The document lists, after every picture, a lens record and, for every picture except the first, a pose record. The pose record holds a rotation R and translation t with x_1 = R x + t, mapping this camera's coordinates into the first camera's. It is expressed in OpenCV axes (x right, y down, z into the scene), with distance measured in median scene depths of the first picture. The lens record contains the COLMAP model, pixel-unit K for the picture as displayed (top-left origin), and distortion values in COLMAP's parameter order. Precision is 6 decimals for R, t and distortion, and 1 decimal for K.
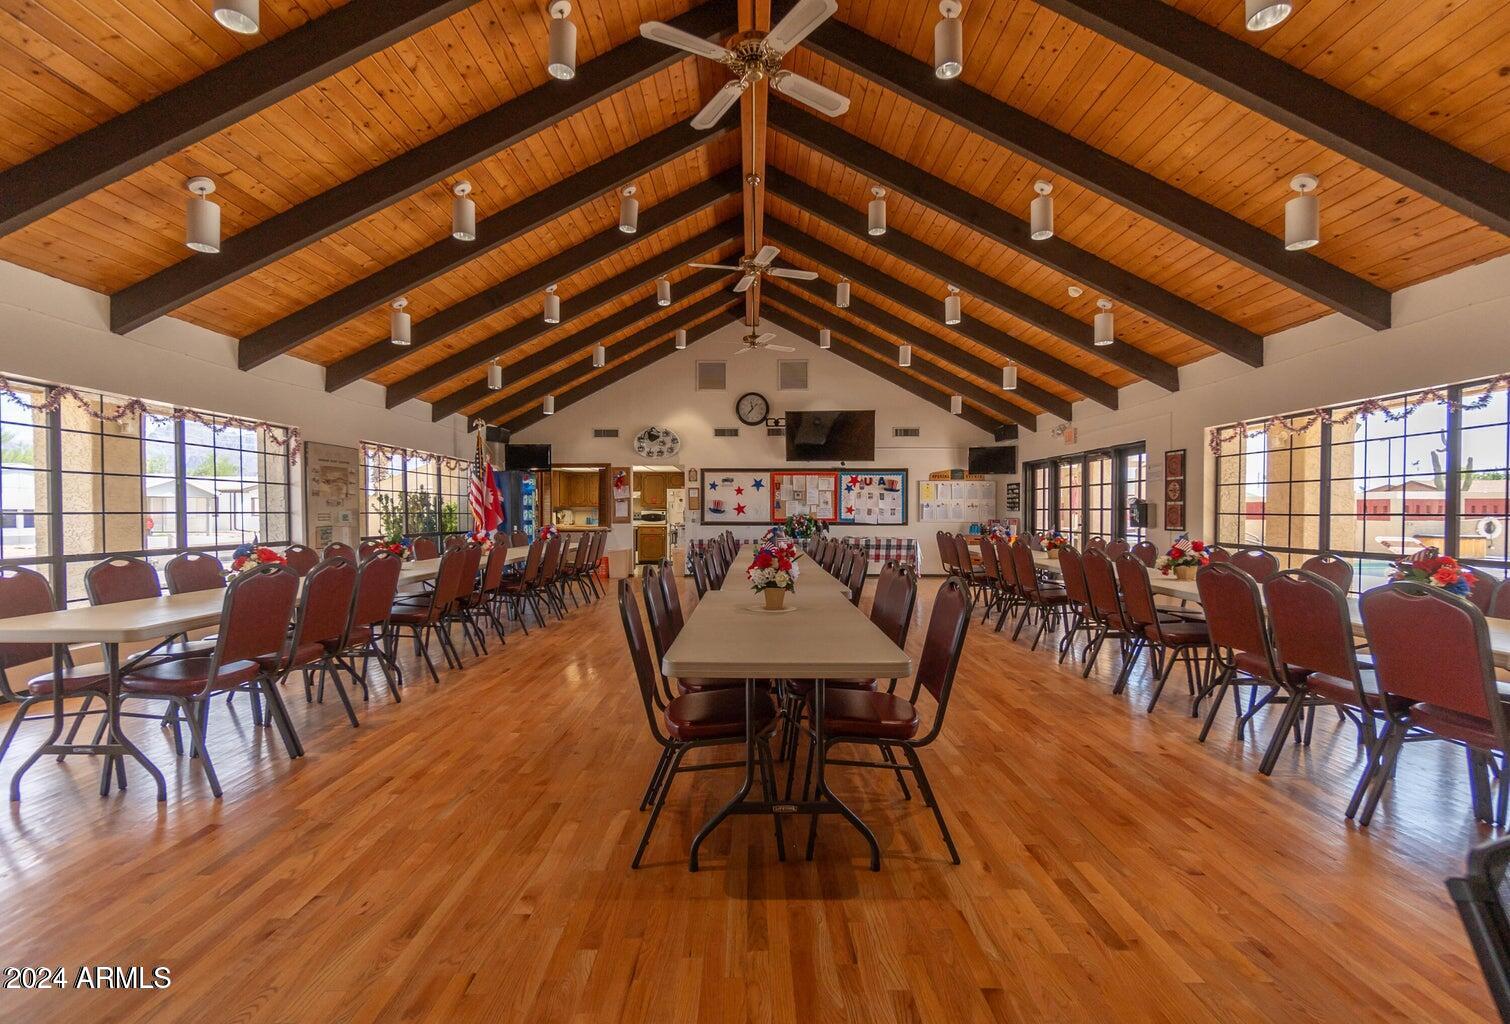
lens RADIAL K [[685.6, 0, 747.3], [0, 685.6, 516.6], [0, 0, 1]] dist [0.001112, 0.000060]
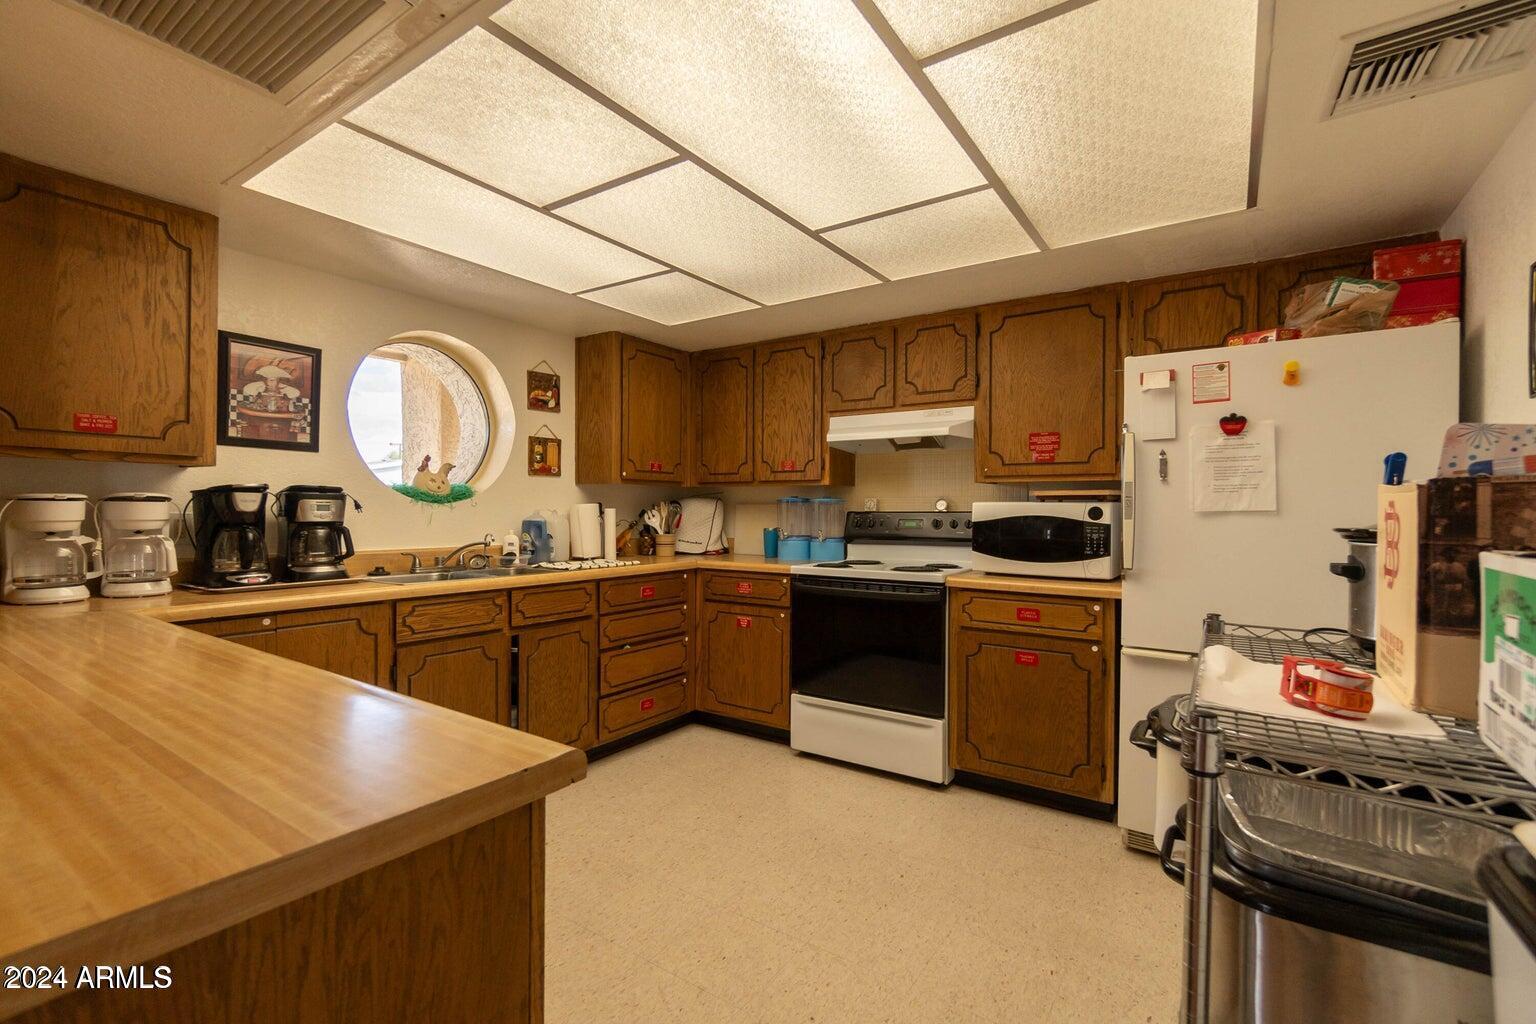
lens RADIAL K [[664.5, 0, 771.1], [0, 664.5, 510.5], [0, 0, 1]] dist [0.003171, 0.000242]
pose [[0.835745, 0.001499, -0.549115, -0.099817], [-0.005810, 0.999964, -0.006114, -0.004021], [0.549086, 0.008300, 0.835724, 0.813107]]
